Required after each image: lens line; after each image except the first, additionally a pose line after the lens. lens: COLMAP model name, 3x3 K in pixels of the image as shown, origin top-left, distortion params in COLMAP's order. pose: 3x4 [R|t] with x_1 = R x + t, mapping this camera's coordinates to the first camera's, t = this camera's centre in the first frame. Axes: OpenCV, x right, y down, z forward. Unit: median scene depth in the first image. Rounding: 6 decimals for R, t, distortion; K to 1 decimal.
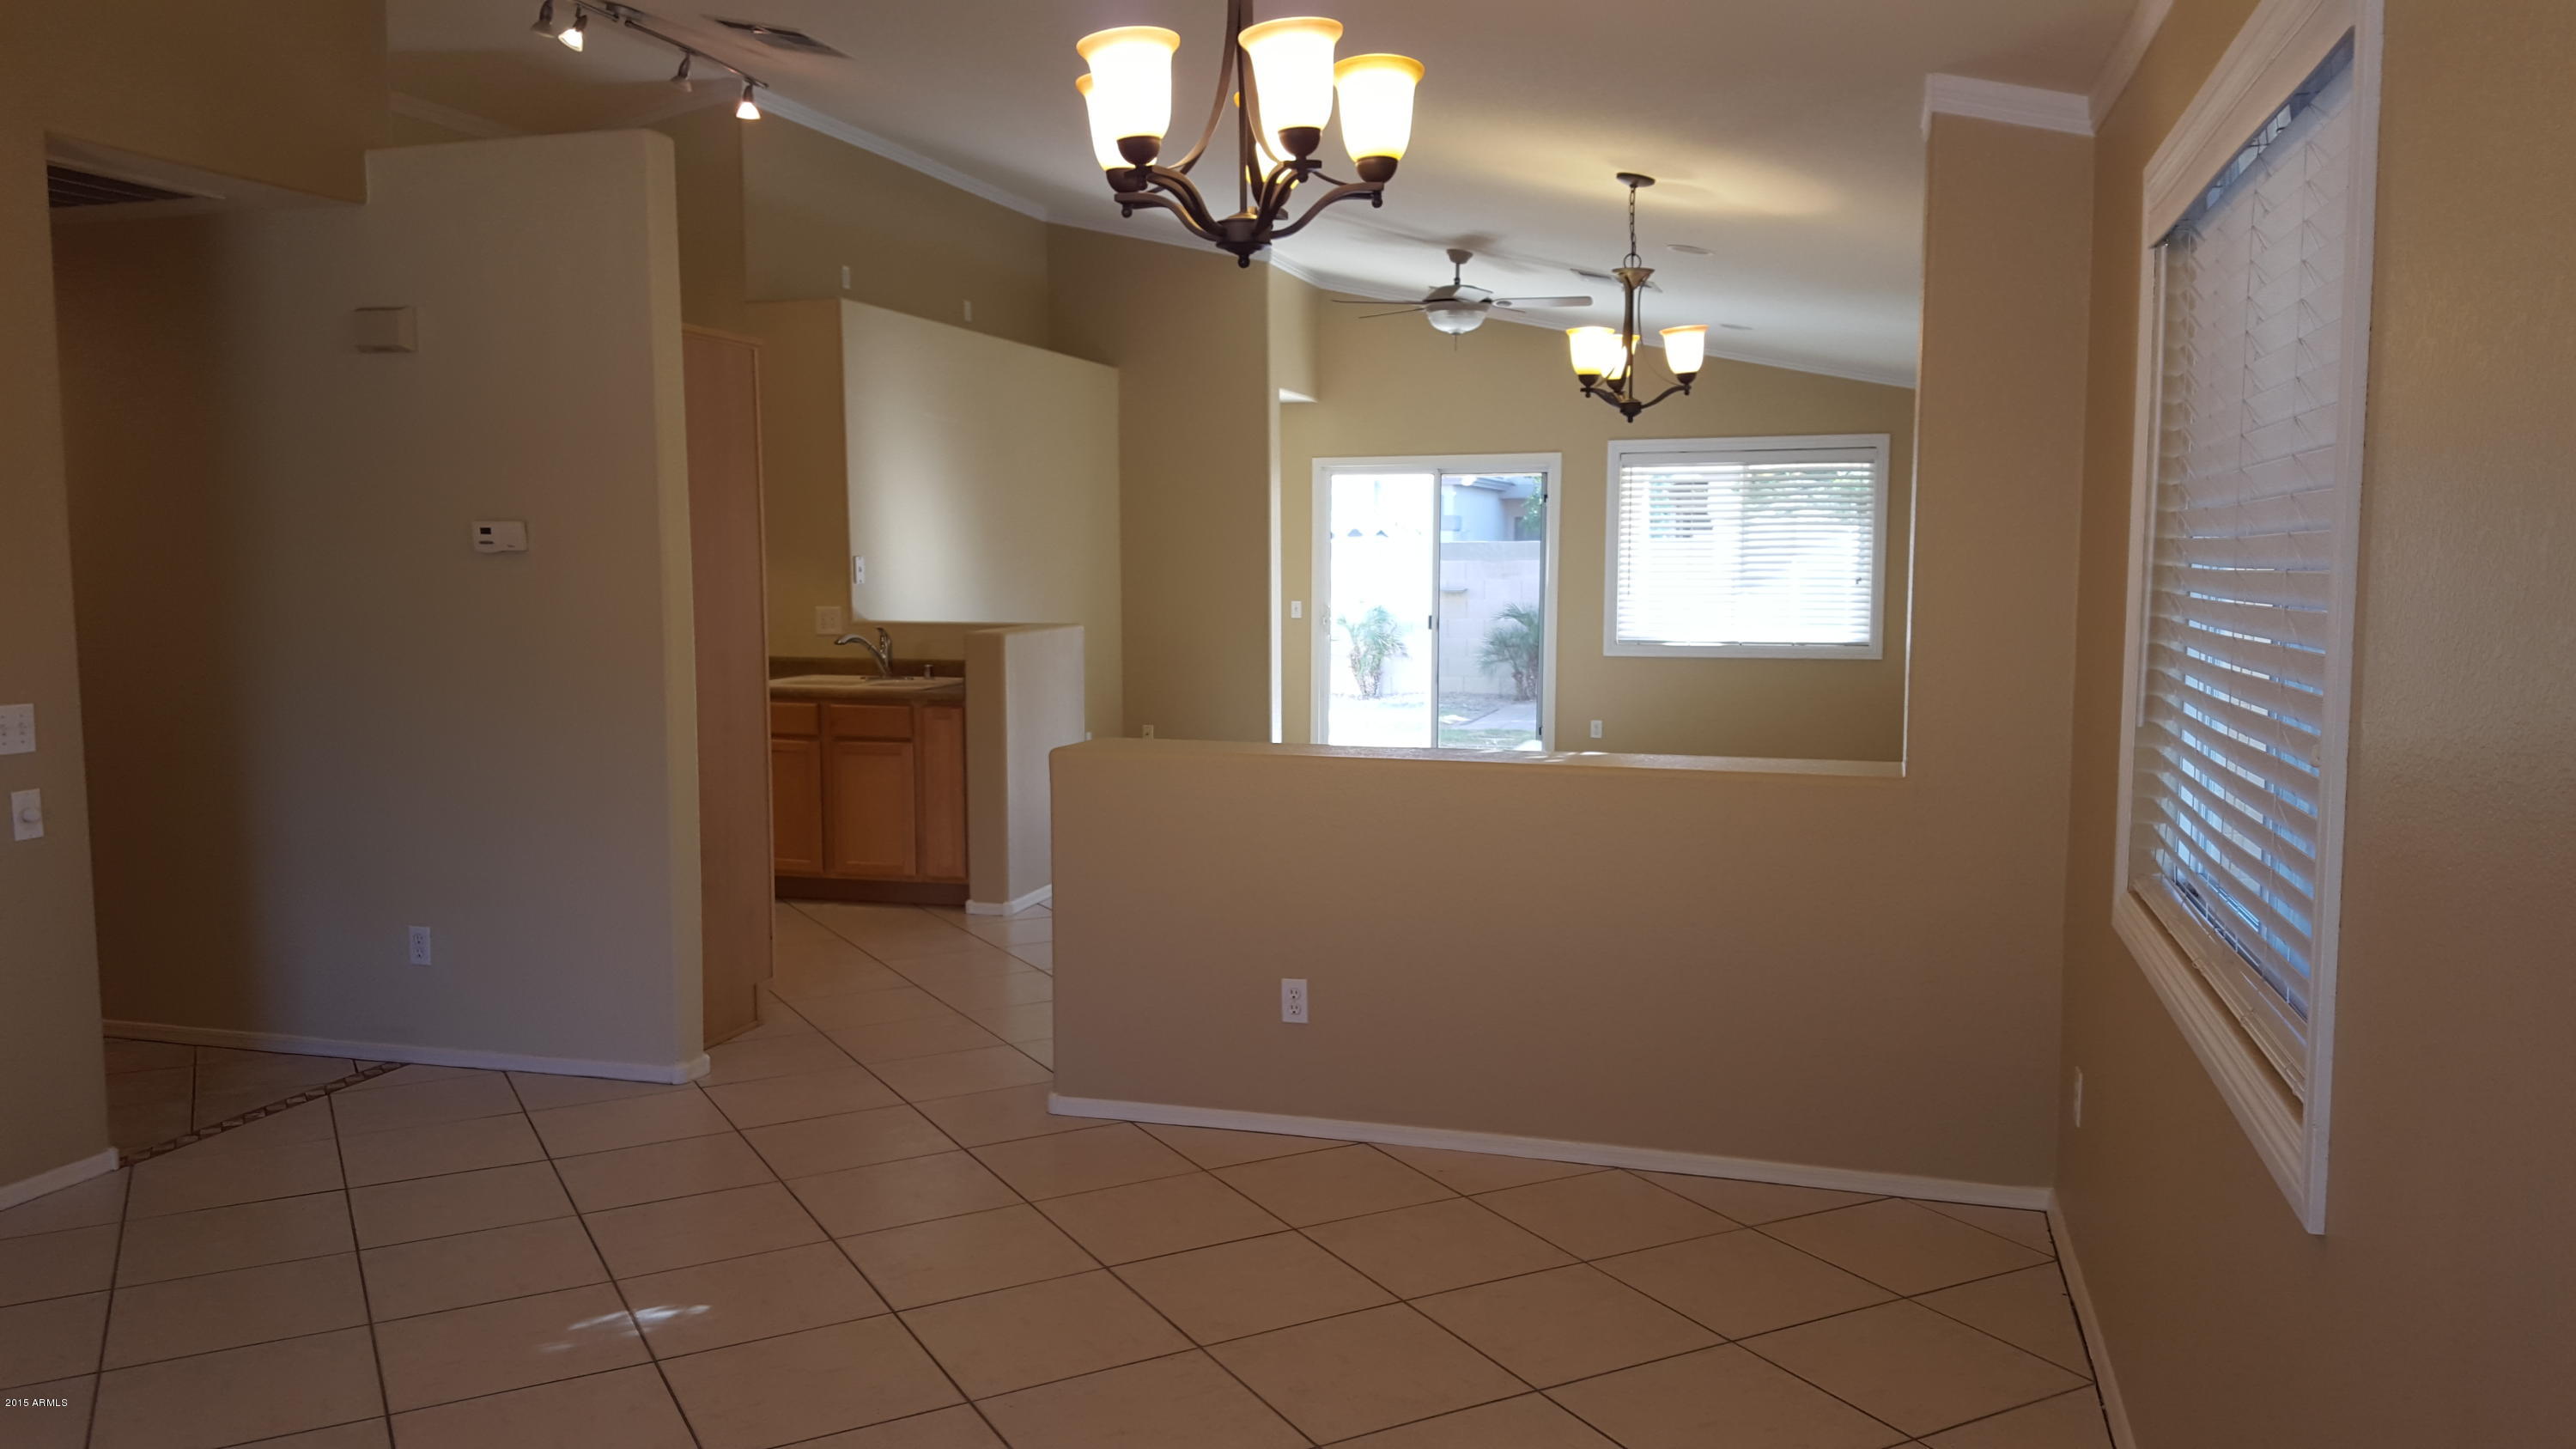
lens RADIAL K [[1912.5, 0, 1301.0], [0, 1912.5, 724.1], [0, 0, 1]] dist [0.103650, -0.107706]
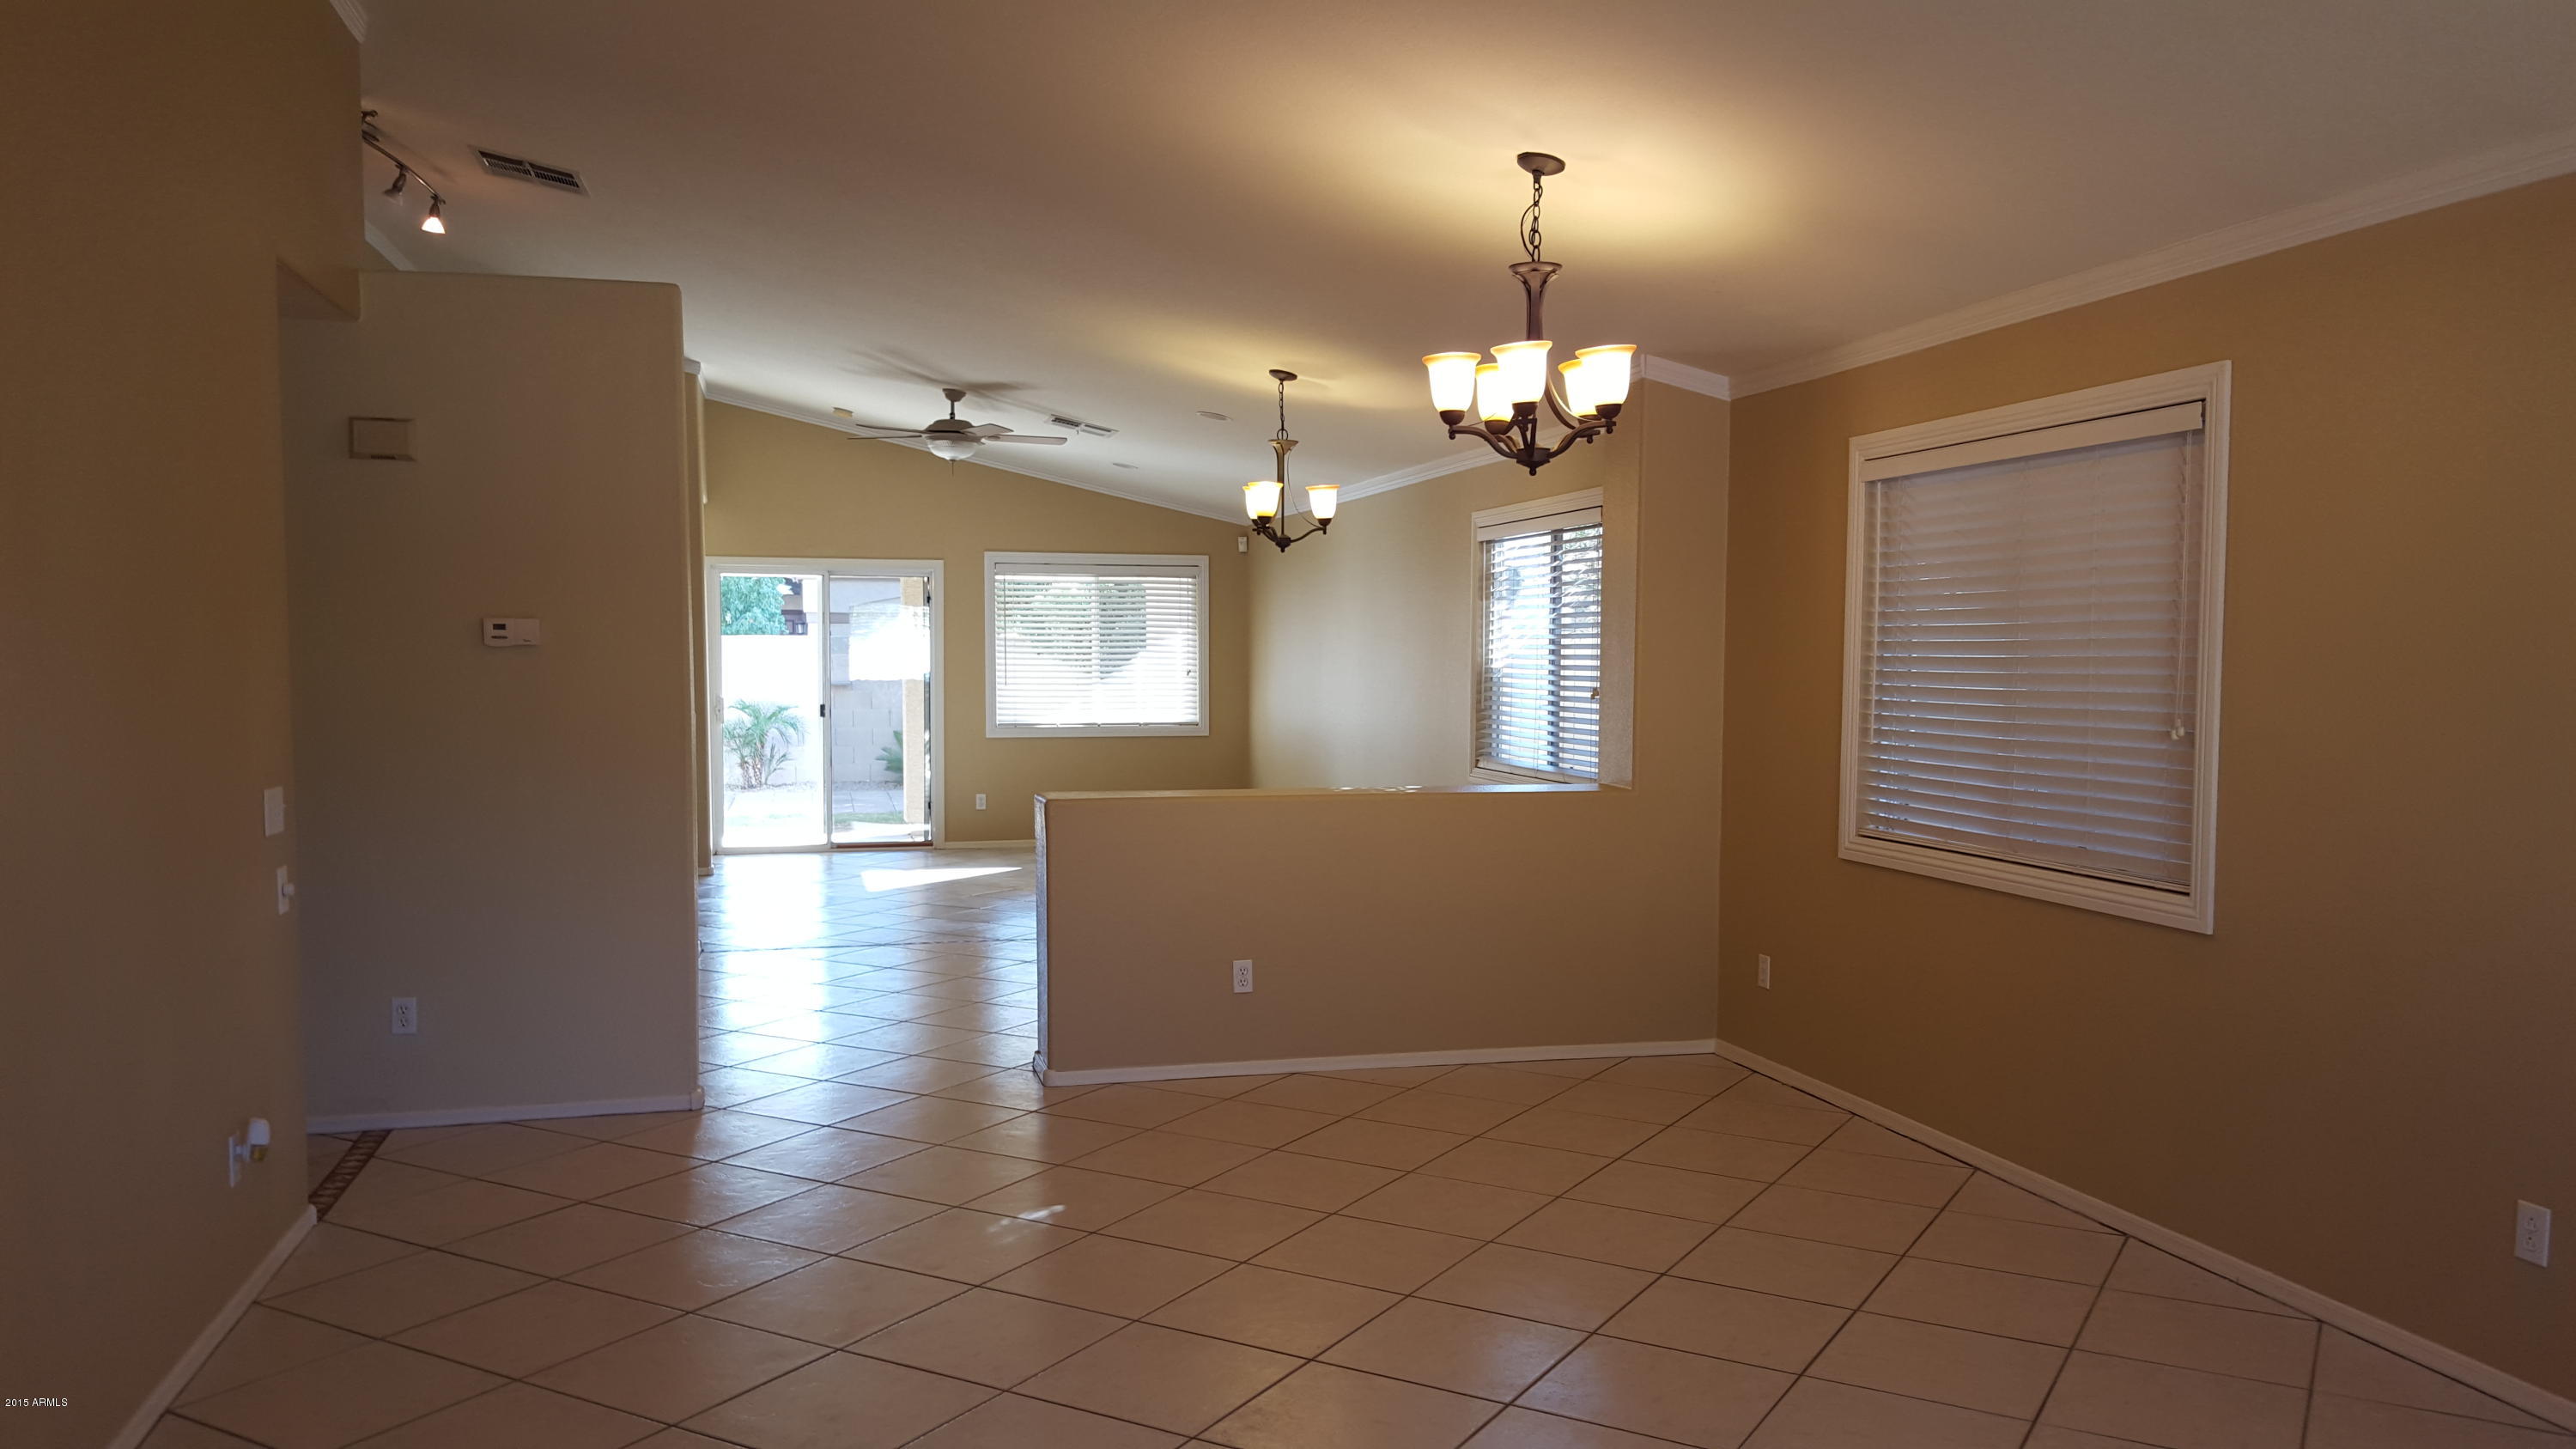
lens RADIAL K [[1912.5, 0, 1290.0], [0, 1912.5, 739.6], [0, 0, 1]] dist [0.103650, -0.107706]
pose [[0.855370, -0.022315, 0.517536, -0.524028], [0.044080, 0.998584, -0.029797, 0.014747], [-0.516138, 0.048301, 0.855142, -0.145389]]
